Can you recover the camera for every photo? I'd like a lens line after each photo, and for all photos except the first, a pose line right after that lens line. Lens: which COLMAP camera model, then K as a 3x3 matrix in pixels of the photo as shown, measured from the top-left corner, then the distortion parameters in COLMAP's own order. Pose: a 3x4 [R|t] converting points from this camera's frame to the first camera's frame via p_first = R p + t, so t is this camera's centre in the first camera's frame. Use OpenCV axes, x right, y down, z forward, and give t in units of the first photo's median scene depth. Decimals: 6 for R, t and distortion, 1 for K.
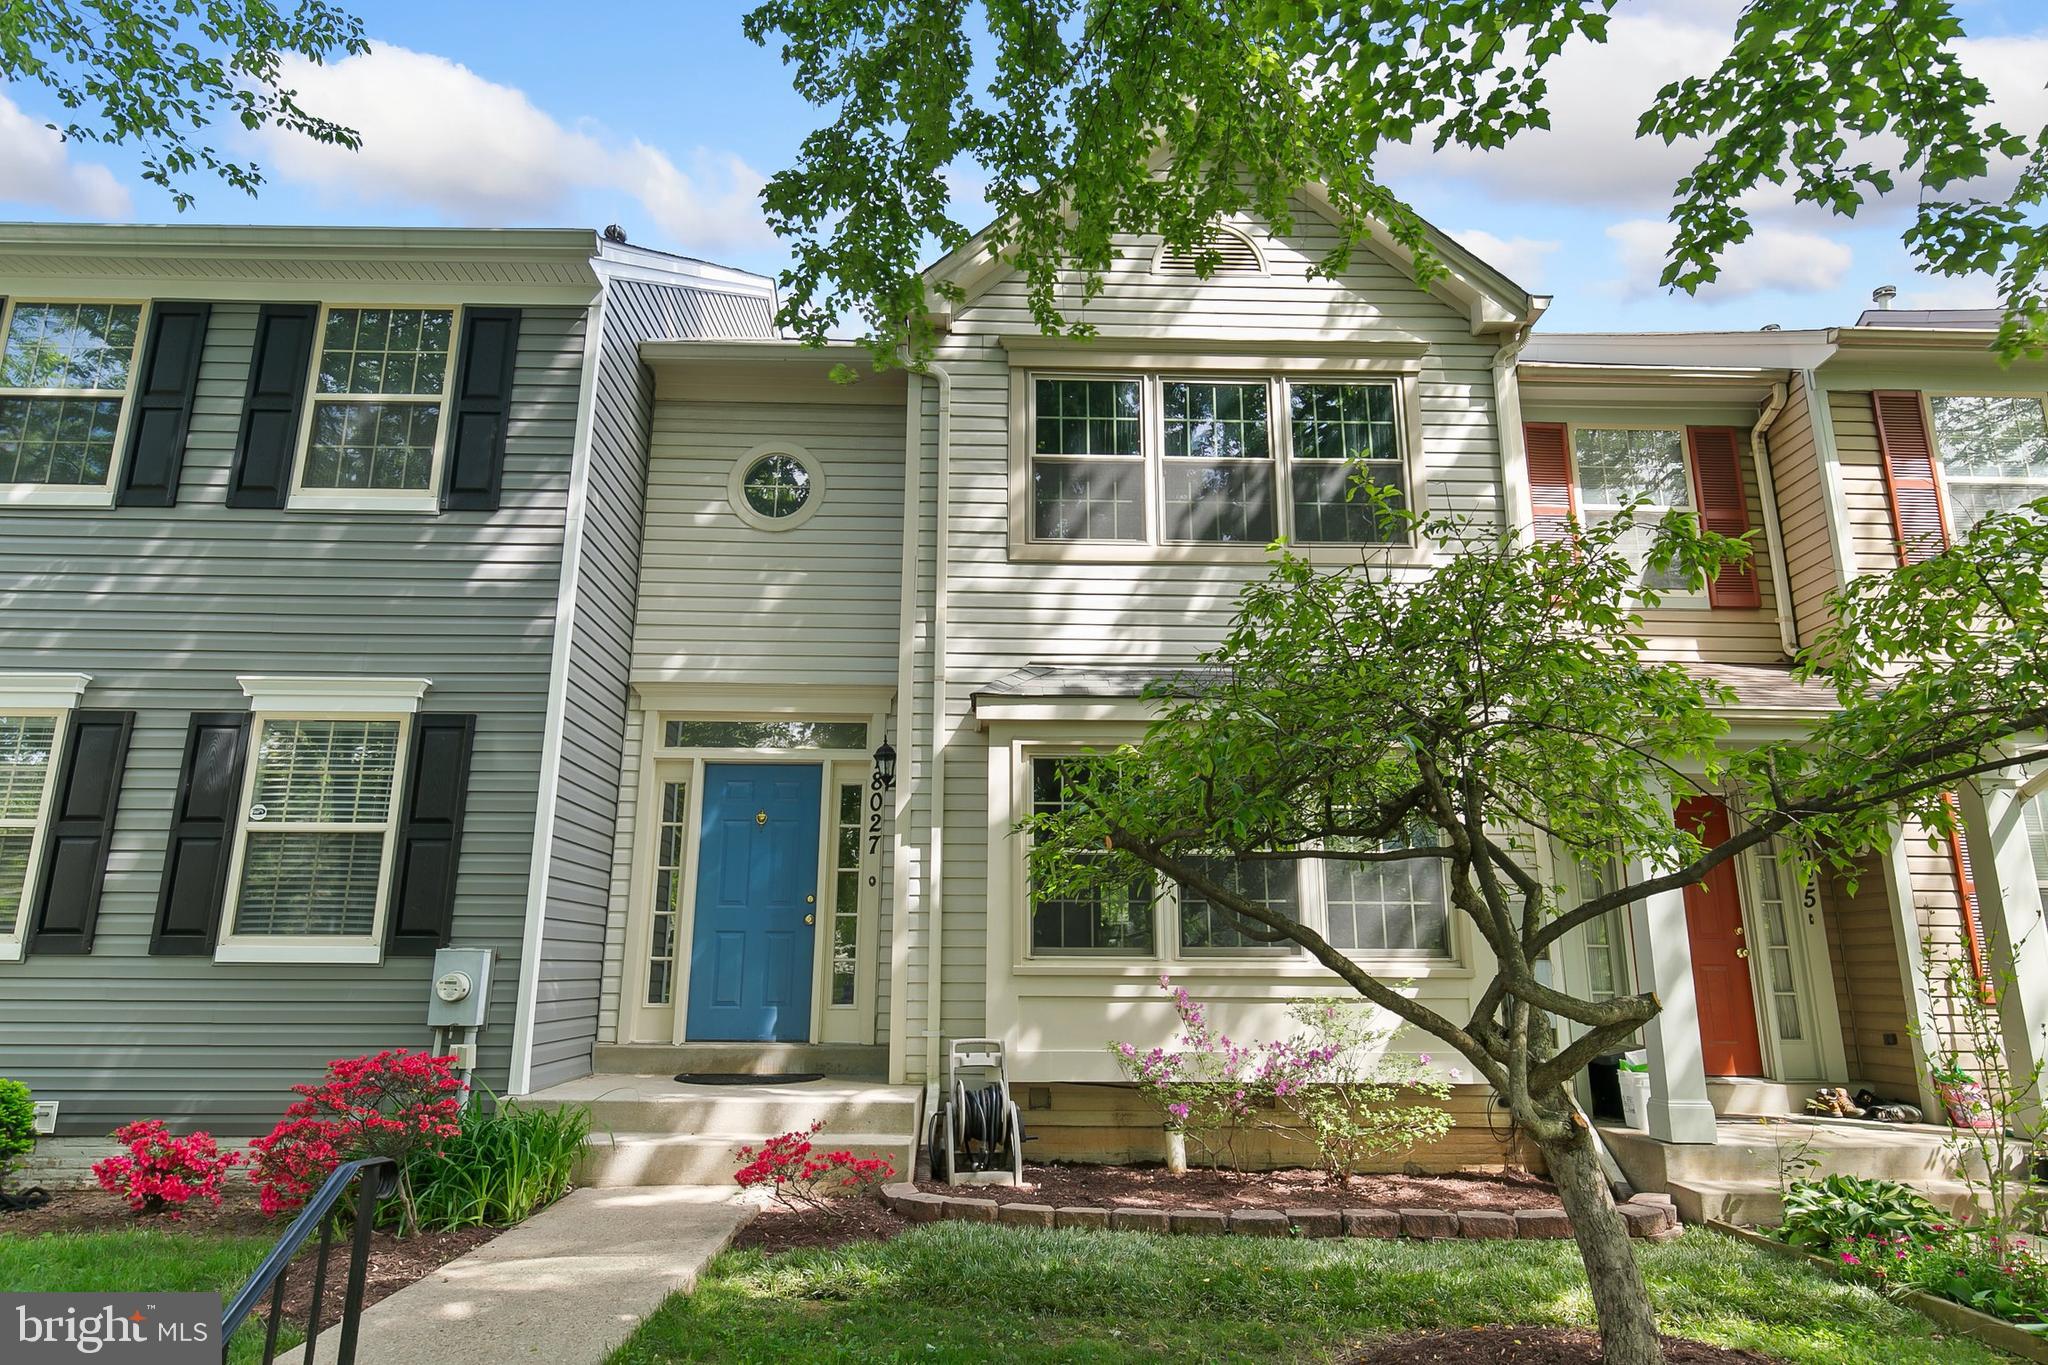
lens RADIAL K [[1197.2, 0, 1023.8], [0, 1197.2, 672.9], [0, 0, 1]] dist [0.001189, 0.000277]
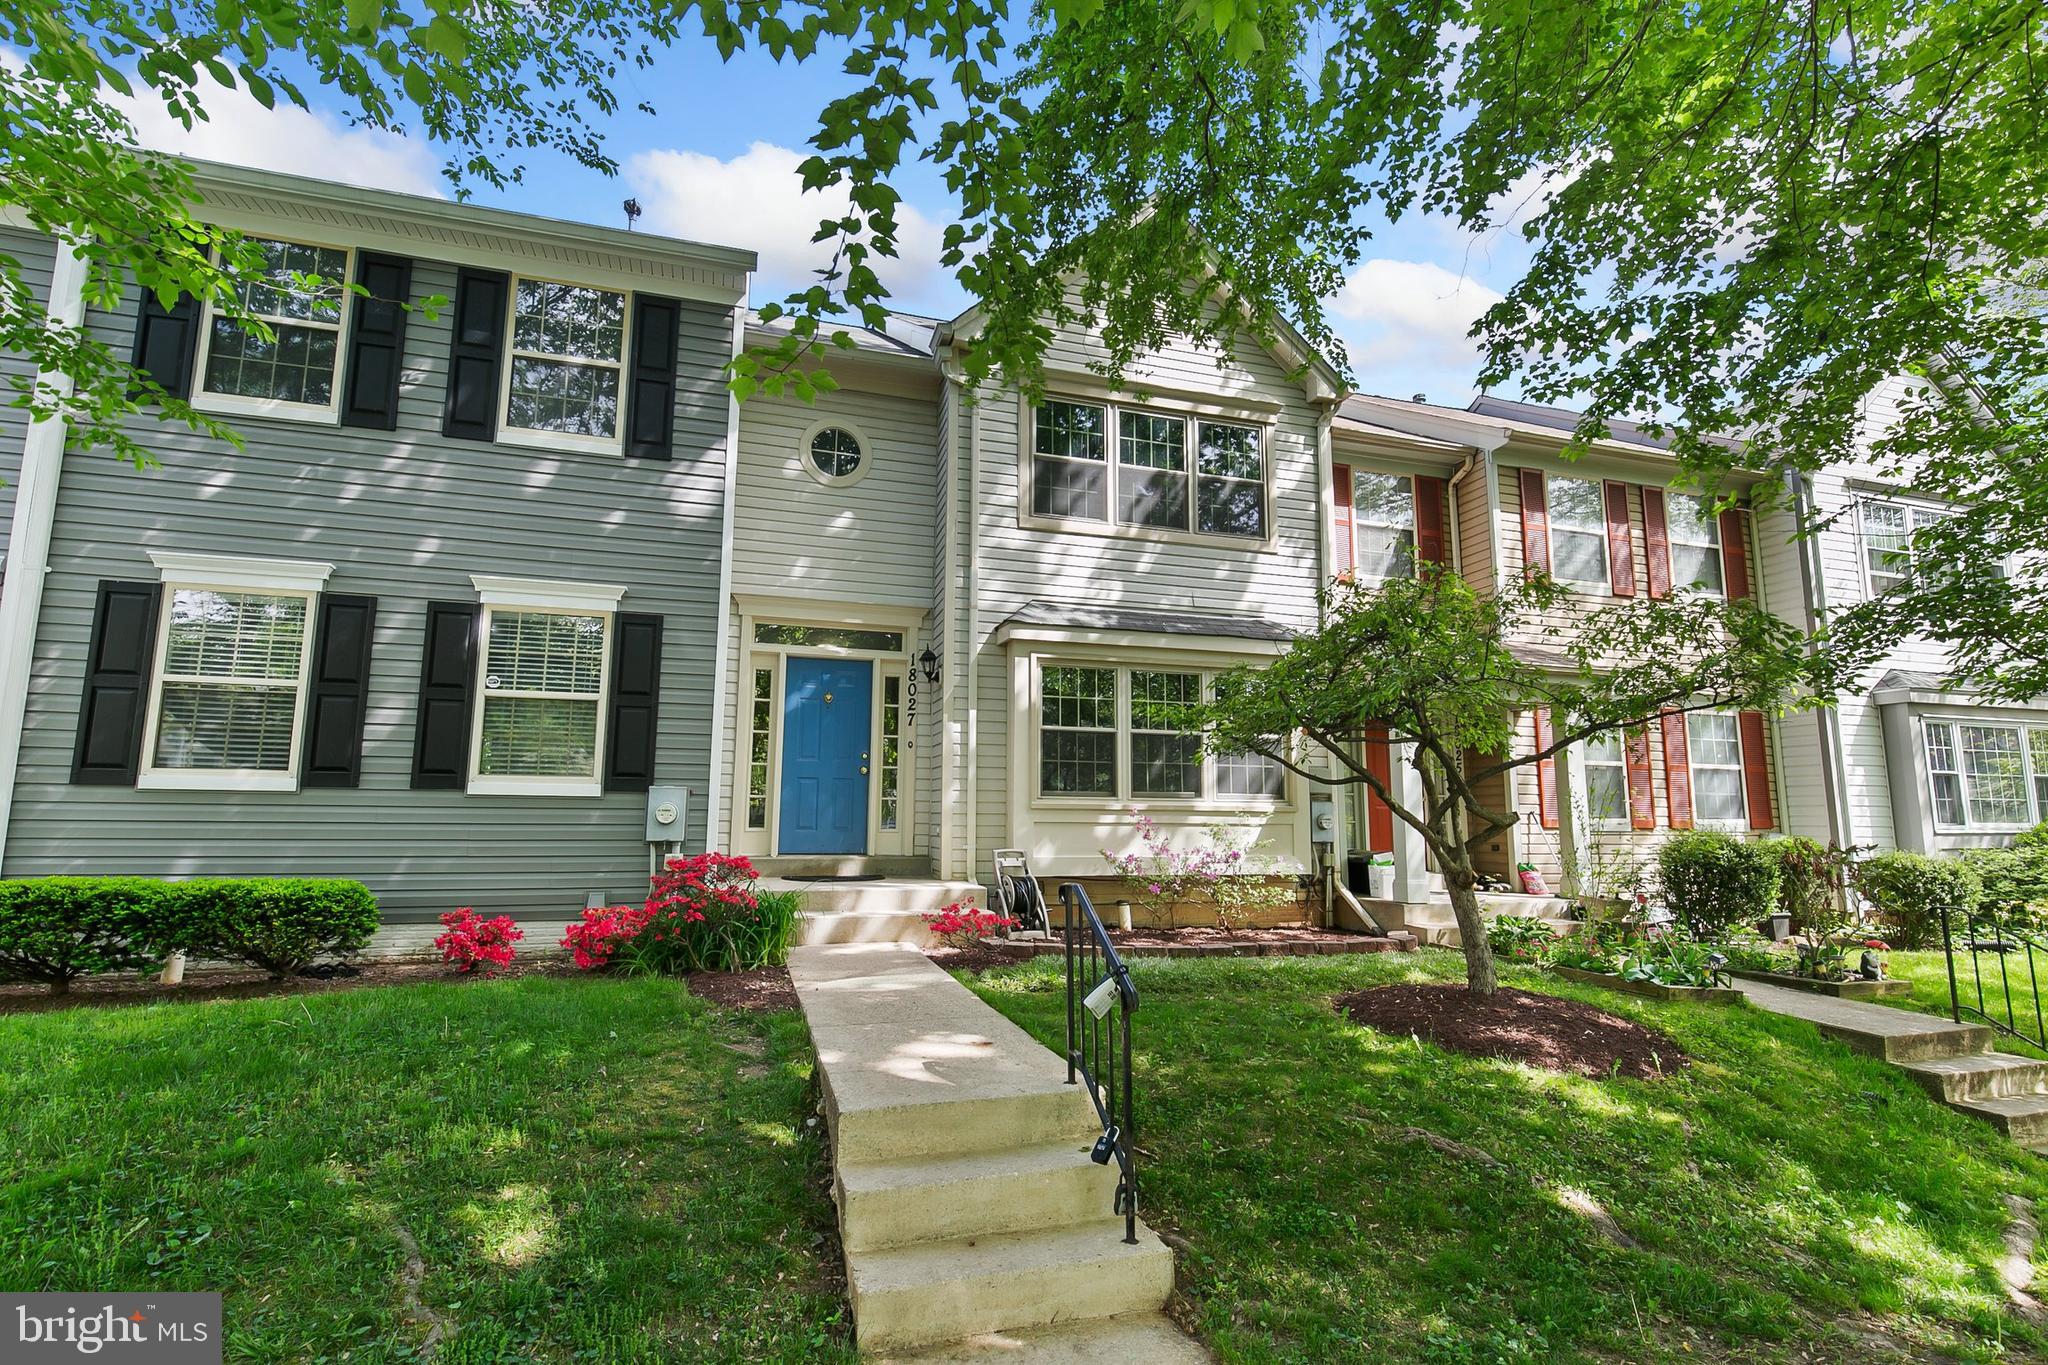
lens RADIAL K [[976.5, 0, 1025.2], [0, 976.5, 677.1], [0, 0, 1]] dist [-0.000969, 0.000143]
pose [[0.960059, 0.042974, 0.276478, -0.330657], [-0.070532, 0.993395, 0.090513, -0.022197], [-0.270763, -0.106398, 0.956748, -0.148740]]
